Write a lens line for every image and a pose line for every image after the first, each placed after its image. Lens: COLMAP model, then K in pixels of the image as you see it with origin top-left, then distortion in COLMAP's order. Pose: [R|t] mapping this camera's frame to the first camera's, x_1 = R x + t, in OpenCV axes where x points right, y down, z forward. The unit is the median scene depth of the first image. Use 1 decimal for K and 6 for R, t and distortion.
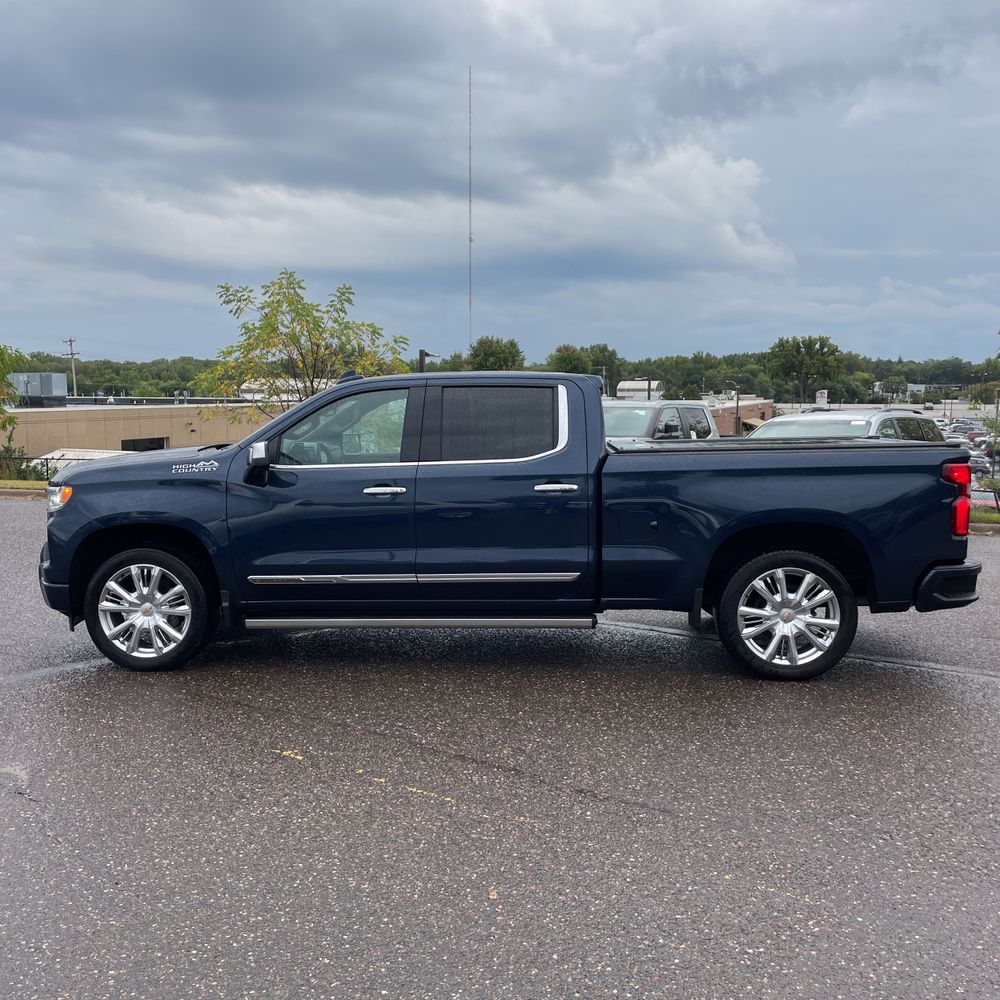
lens RADIAL K [[1005.6, 0, 500.0], [0, 1005.6, 500.0], [0, 0, 1]] dist [0.084736, -0.108587]
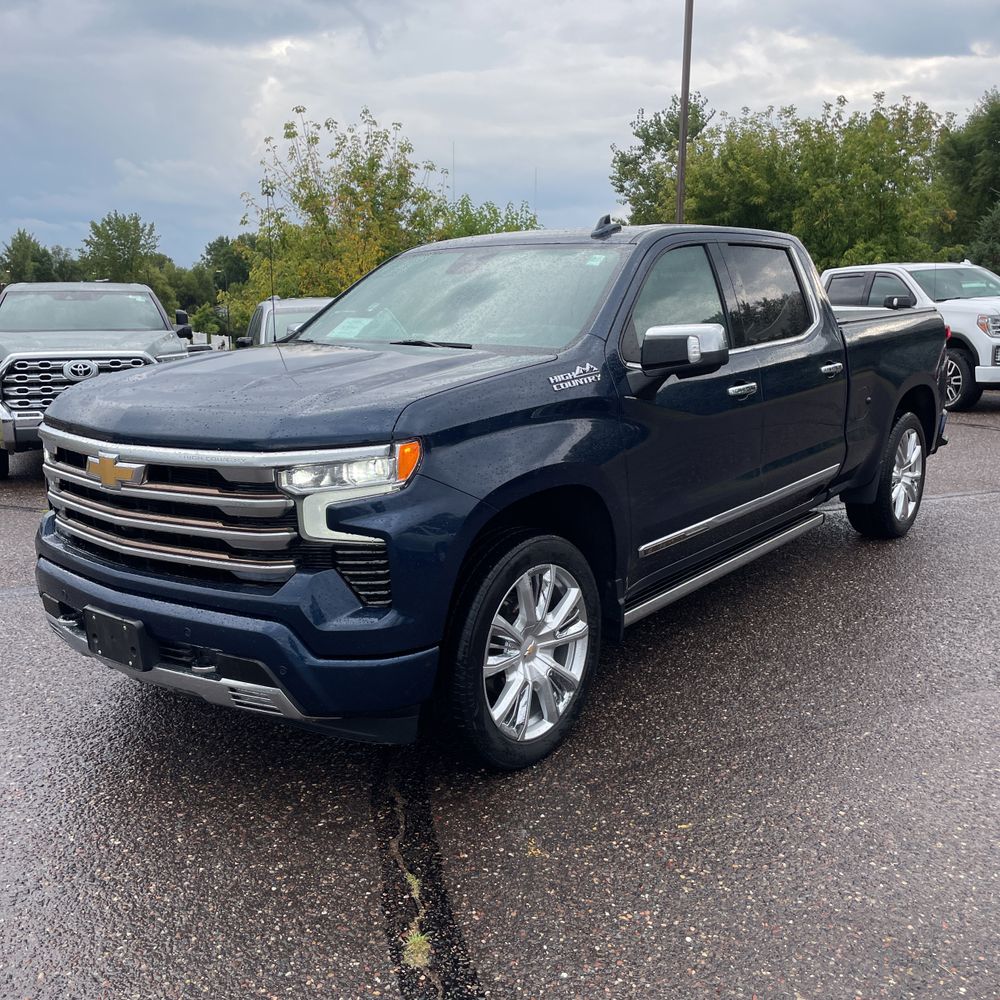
lens RADIAL K [[997.7, 0, 501.0], [0, 997.7, 474.9], [0, 0, 1]] dist [0.107758, -0.133473]
pose [[0.556859, -0.149822, 0.816983, -0.777201], [0.088389, 0.988701, 0.121067, -0.048596], [-0.825890, 0.004795, 0.563810, 0.716832]]
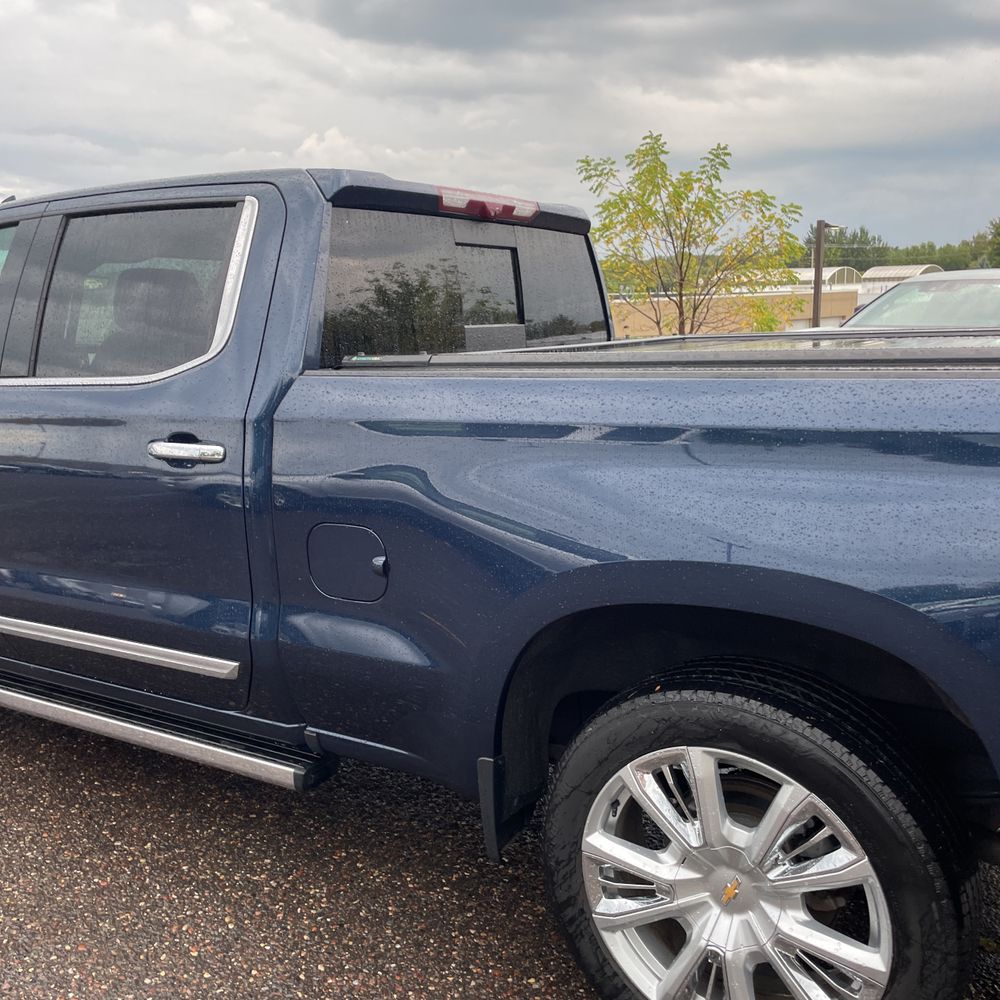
lens RADIAL K [[1010.7, 0, 501.4], [0, 1010.7, 485.8], [0, 0, 1]] dist [0.099136, -0.141976]
pose [[0.887714, 0.067886, -0.455363, 0.342310], [-0.027917, 0.995186, 0.093941, -0.038657], [0.459549, -0.070680, 0.885336, 0.662882]]
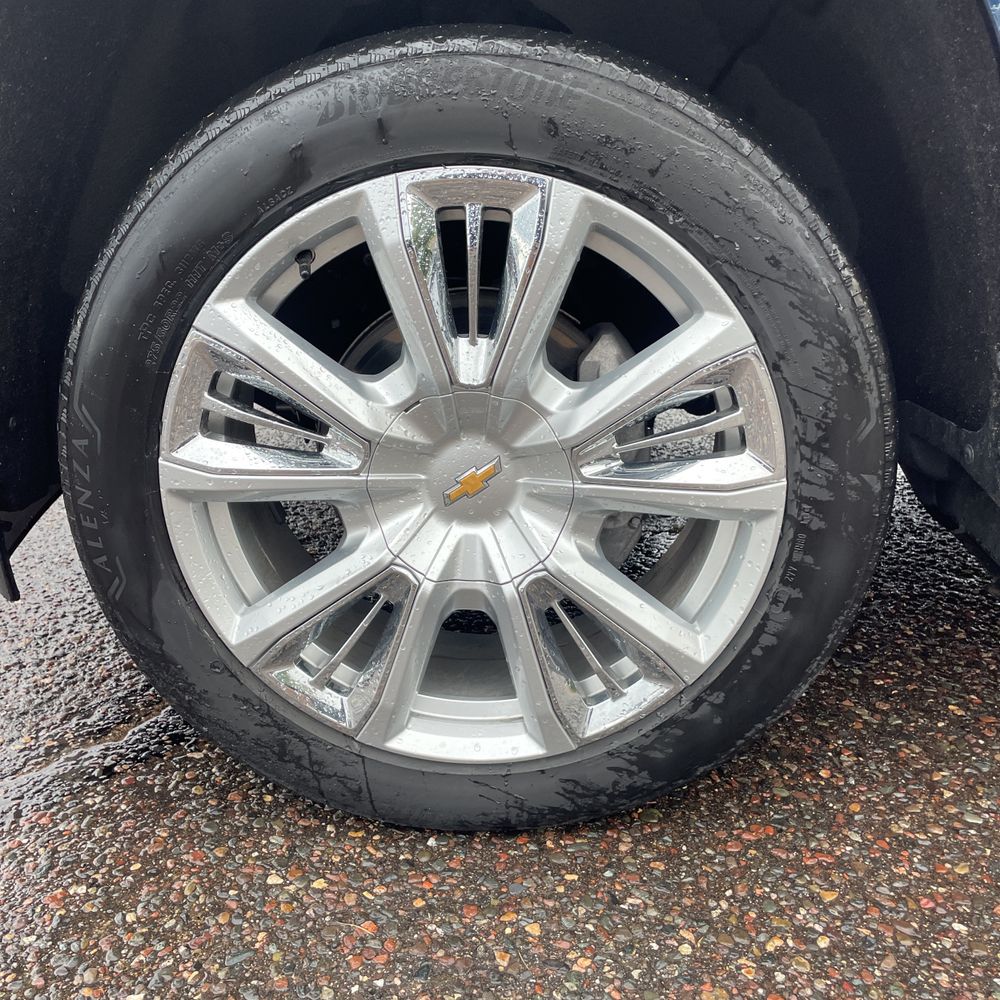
lens RADIAL K [[1013.0, 0, 500.0], [0, 1013.0, 500.0], [0, 0, 1]] dist [0.091554, -0.107033]
pose [[0.998828, -0.027879, 0.039560, -0.350949], [0.016741, 0.965981, 0.258070, 0.070958], [-0.045409, -0.257105, 0.965316, 0.851973]]
